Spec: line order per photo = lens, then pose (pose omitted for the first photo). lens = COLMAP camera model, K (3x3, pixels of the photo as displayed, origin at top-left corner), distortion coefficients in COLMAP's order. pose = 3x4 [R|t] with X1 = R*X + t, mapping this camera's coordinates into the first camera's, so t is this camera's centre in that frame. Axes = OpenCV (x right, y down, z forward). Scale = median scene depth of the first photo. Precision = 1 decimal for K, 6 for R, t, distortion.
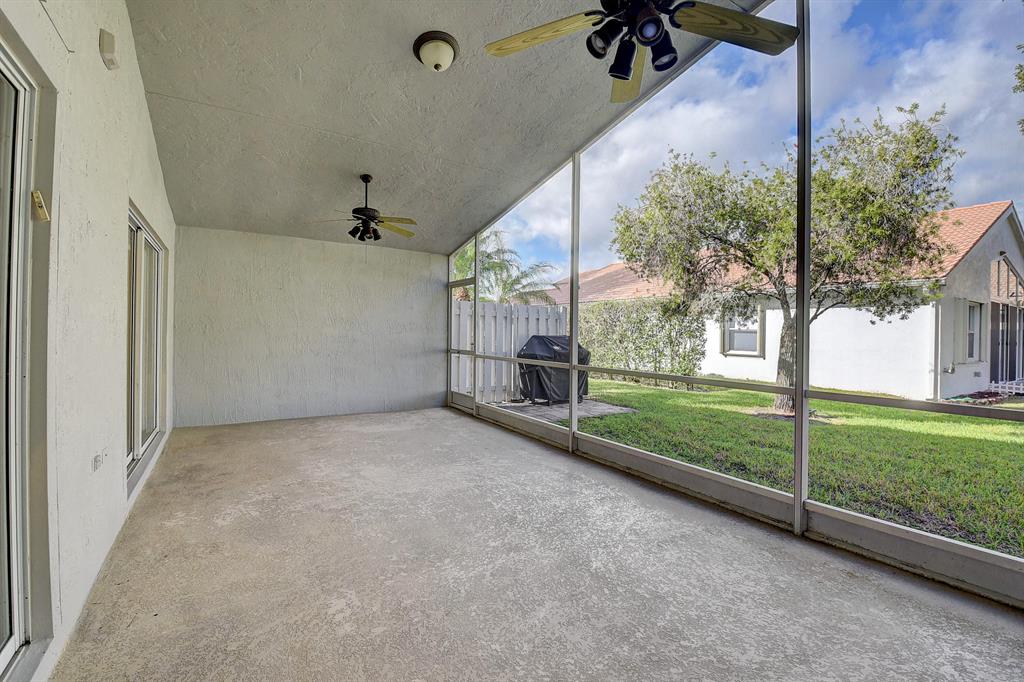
lens RADIAL K [[452.3, 0, 510.2], [0, 452.3, 330.9], [0, 0, 1]] dist [0.021673, -0.030259]
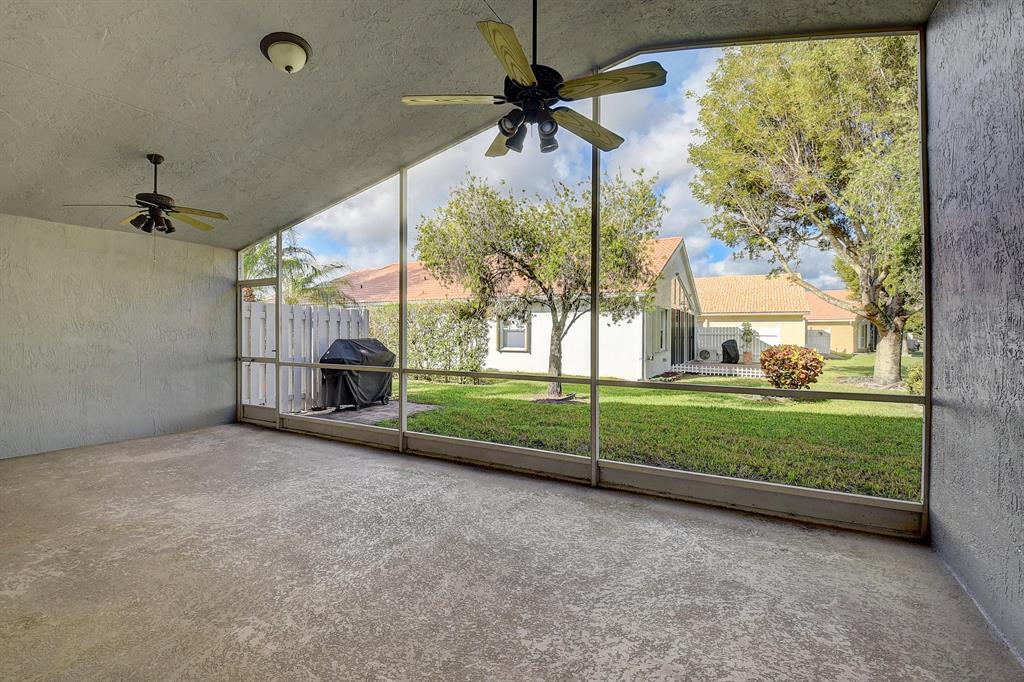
lens RADIAL K [[451.8, 0, 510.9], [0, 451.8, 331.2], [0, 0, 1]] dist [0.015454, -0.029955]
pose [[0.877515, -0.010739, 0.479428, -0.159859], [0.008502, 0.999940, 0.006837, -0.019473], [-0.479473, -0.001923, 0.877555, -0.053182]]
